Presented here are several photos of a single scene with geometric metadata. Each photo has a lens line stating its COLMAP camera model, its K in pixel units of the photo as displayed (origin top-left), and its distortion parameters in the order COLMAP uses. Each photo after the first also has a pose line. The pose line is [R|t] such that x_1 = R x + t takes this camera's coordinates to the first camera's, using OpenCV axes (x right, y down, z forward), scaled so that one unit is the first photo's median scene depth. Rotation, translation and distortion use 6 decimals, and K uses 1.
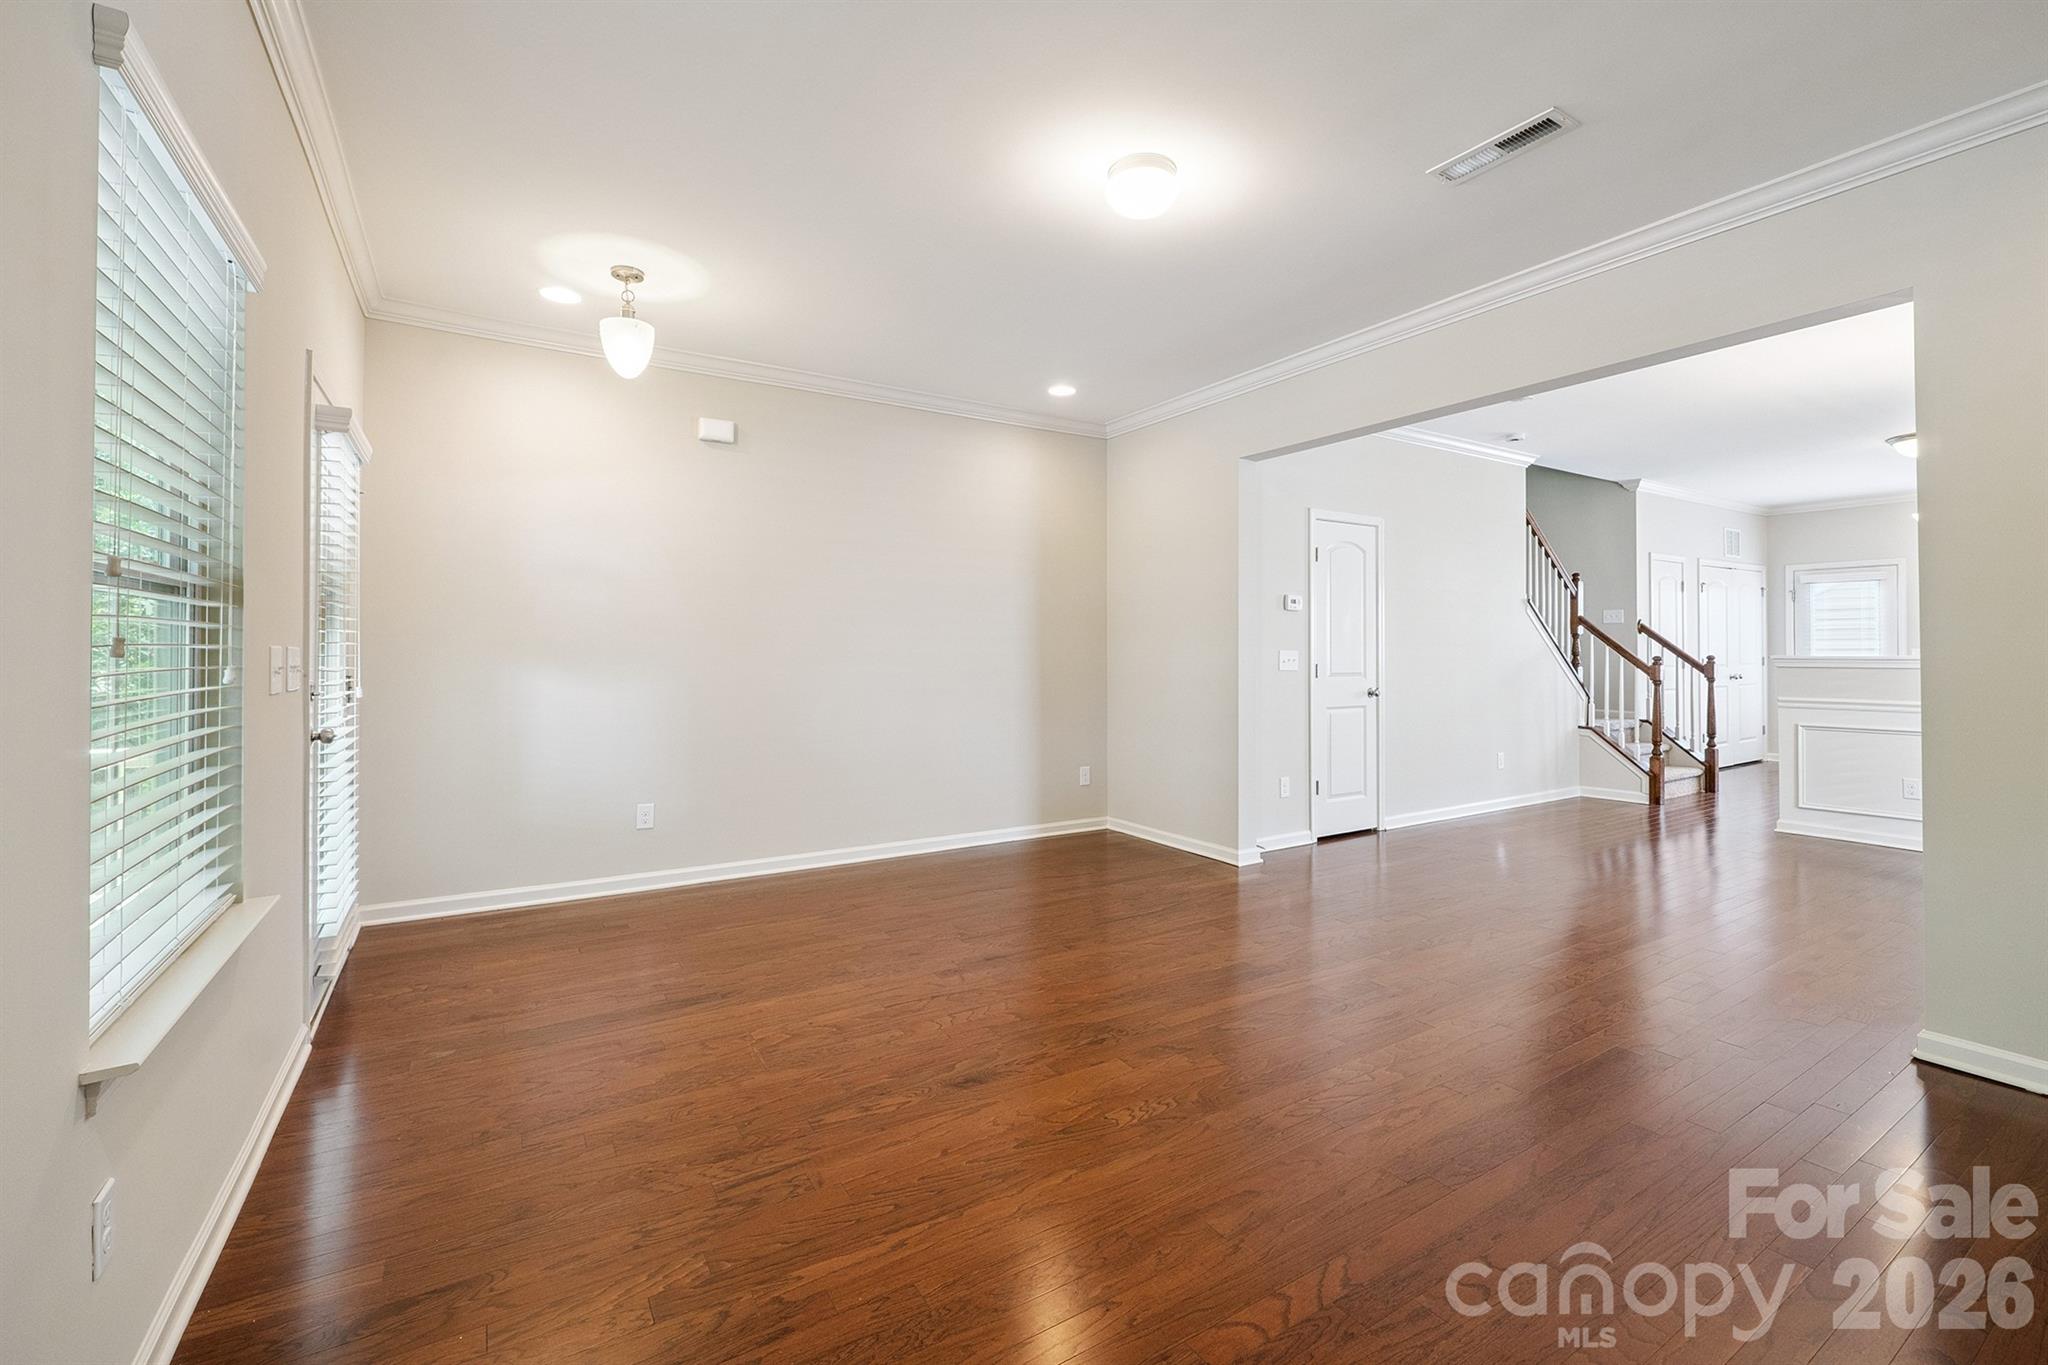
lens RADIAL K [[878.5, 0, 1030.4], [0, 878.5, 634.1], [0, 0, 1]] dist [-0.005733, -0.000816]
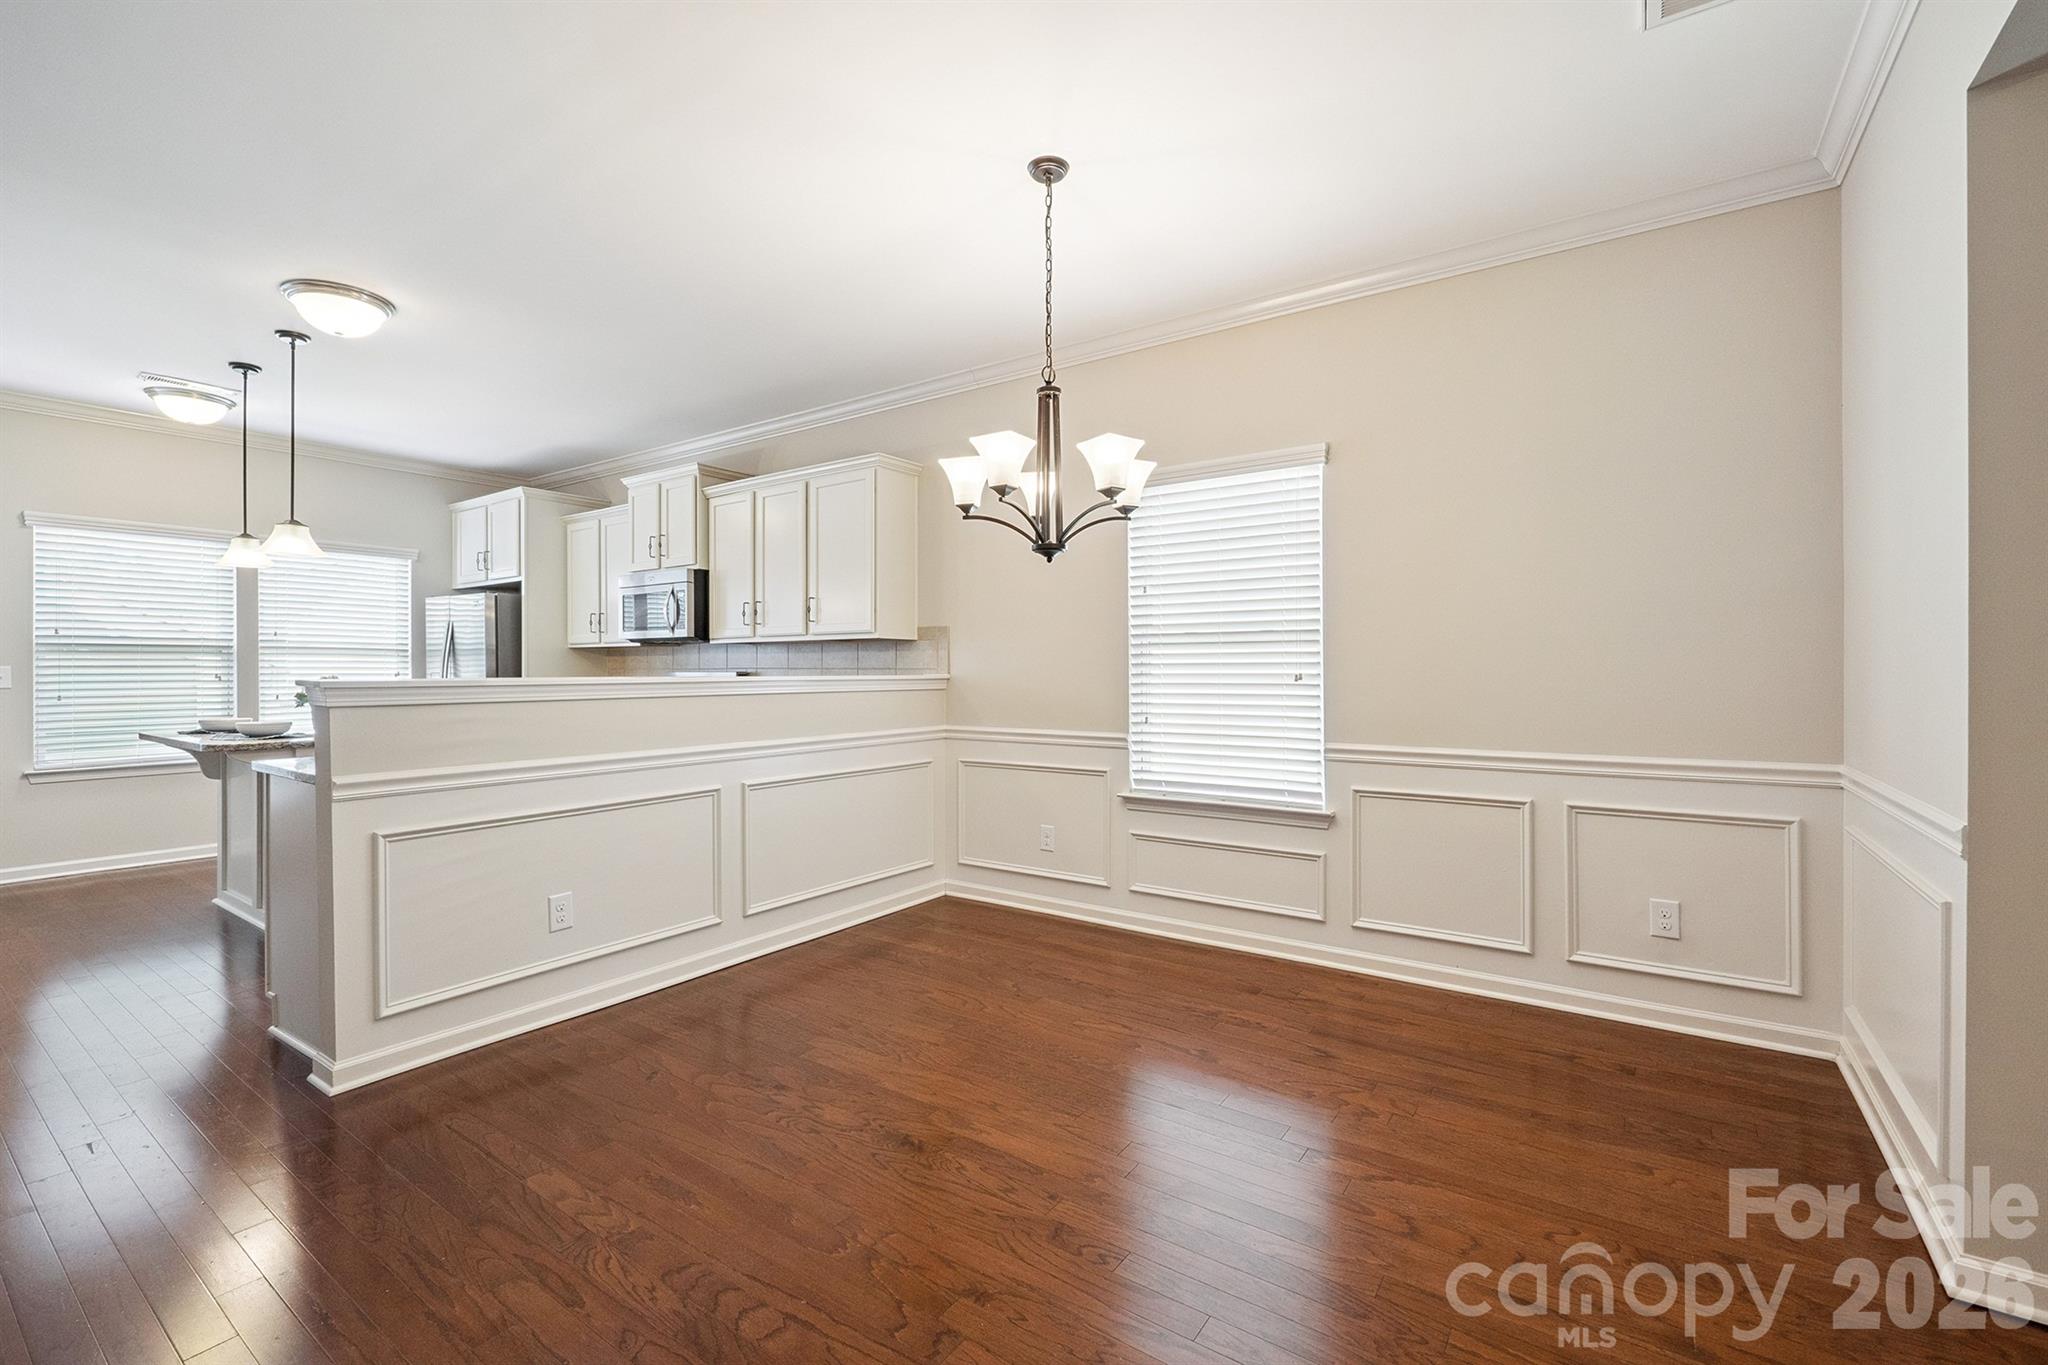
lens RADIAL K [[878.5, 0, 1017.1], [0, 878.5, 670.7], [0, 0, 1]] dist [-0.005733, -0.000816]
pose [[-0.398628, -0.003344, 0.917107, 0.788092], [-0.013078, 0.999912, -0.002038, 0.036808], [-0.917019, -0.012806, -0.398637, 2.053914]]
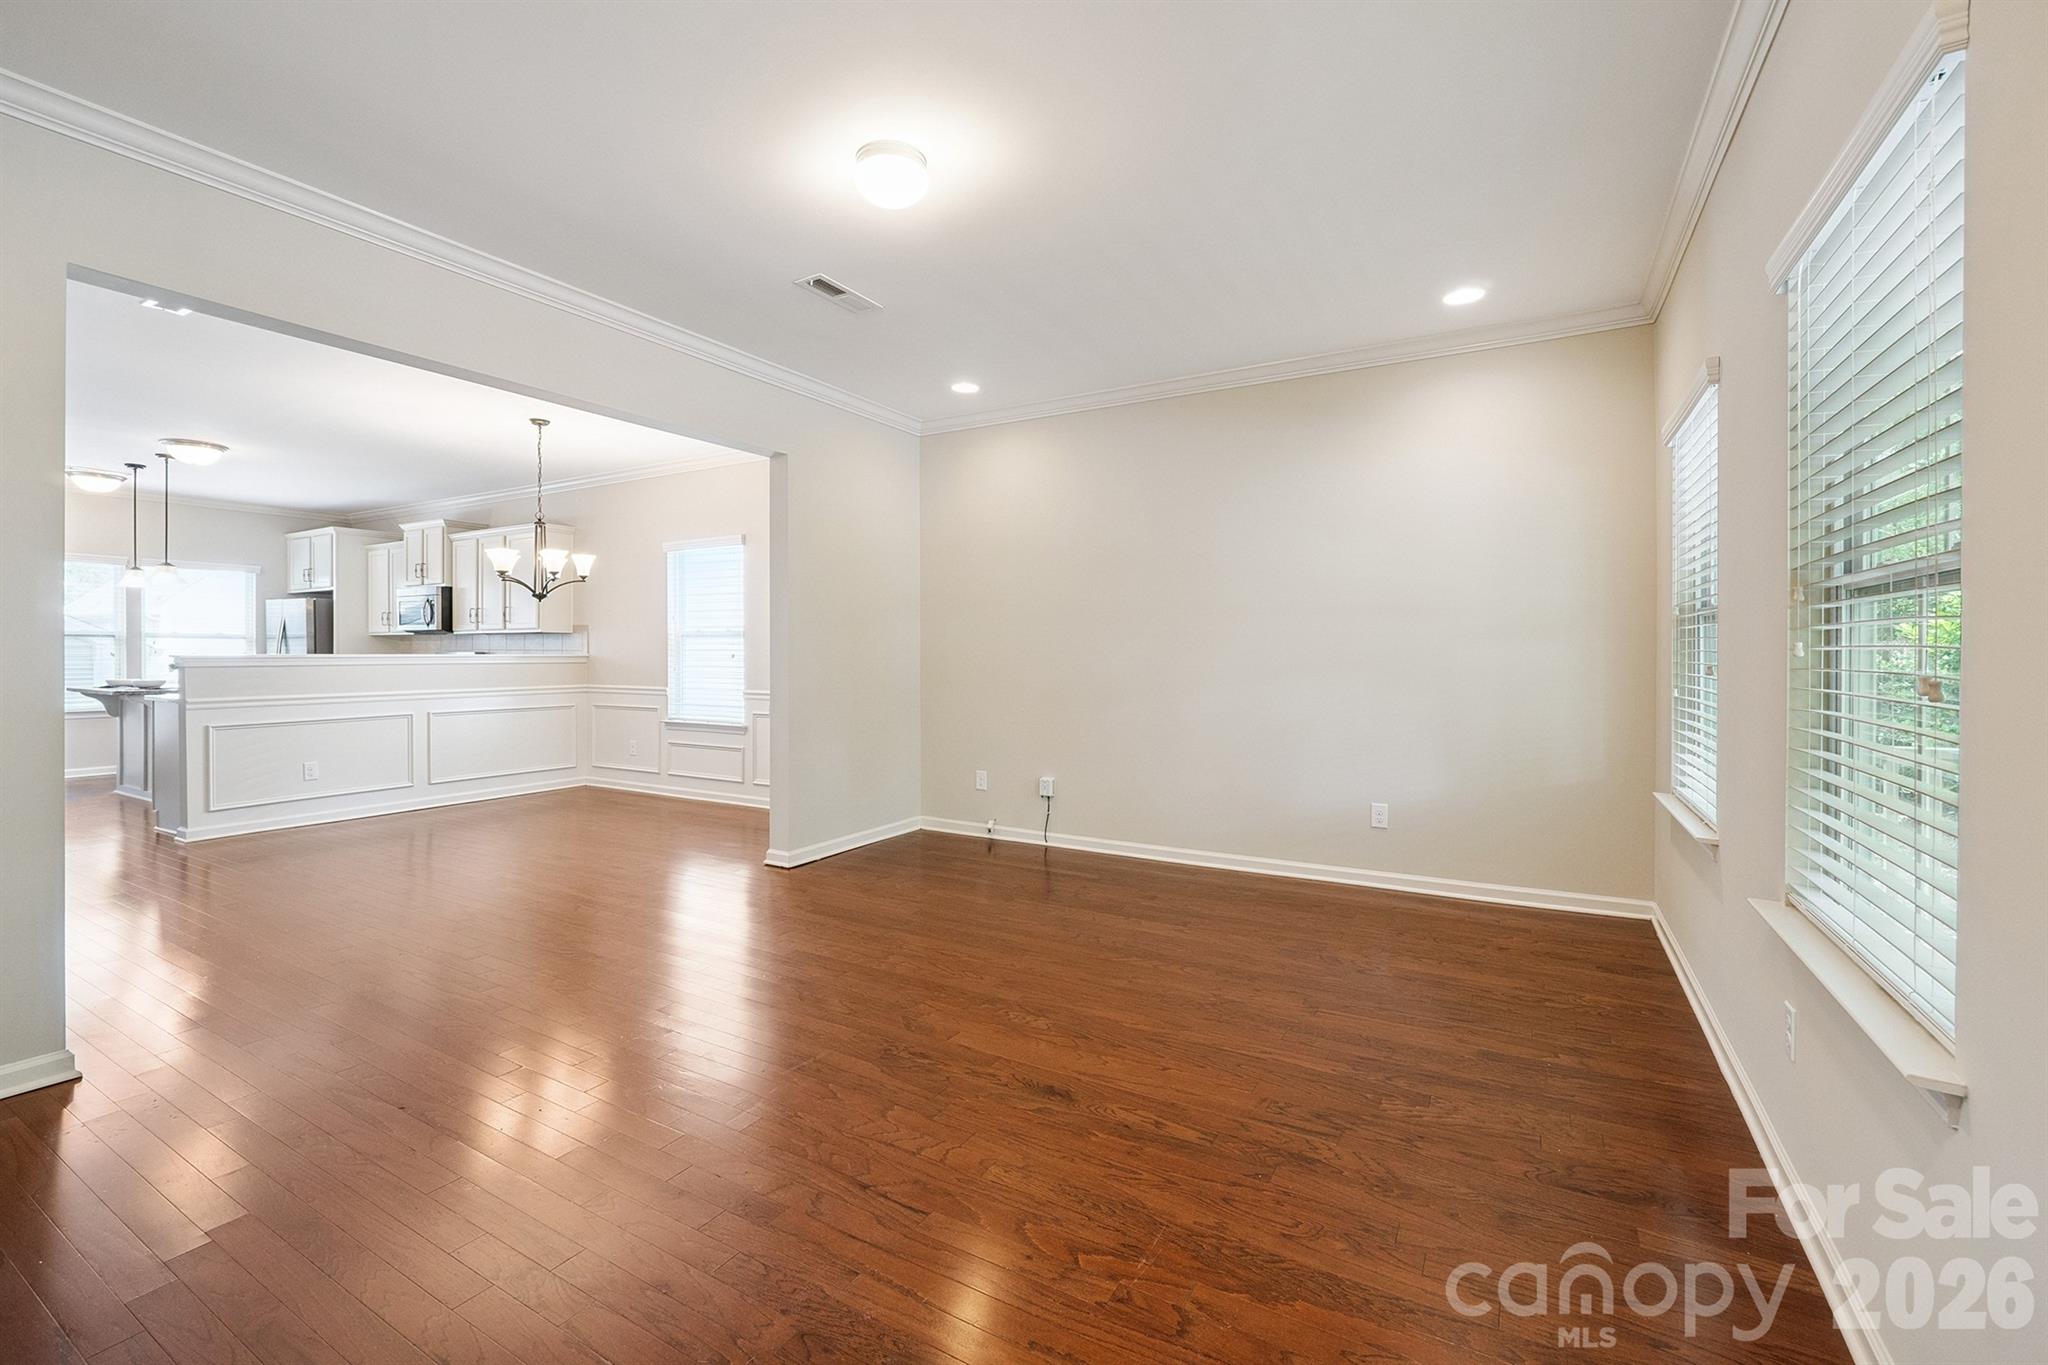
lens RADIAL K [[878.5, 0, 1026.5], [0, 878.5, 653.8], [0, 0, 1]] dist [-0.005733, -0.000816]
pose [[-0.478152, -0.005191, 0.878262, -0.944762], [-0.015716, 0.999873, -0.002646, 0.026337], [-0.878137, -0.015068, -0.478173, 1.561231]]
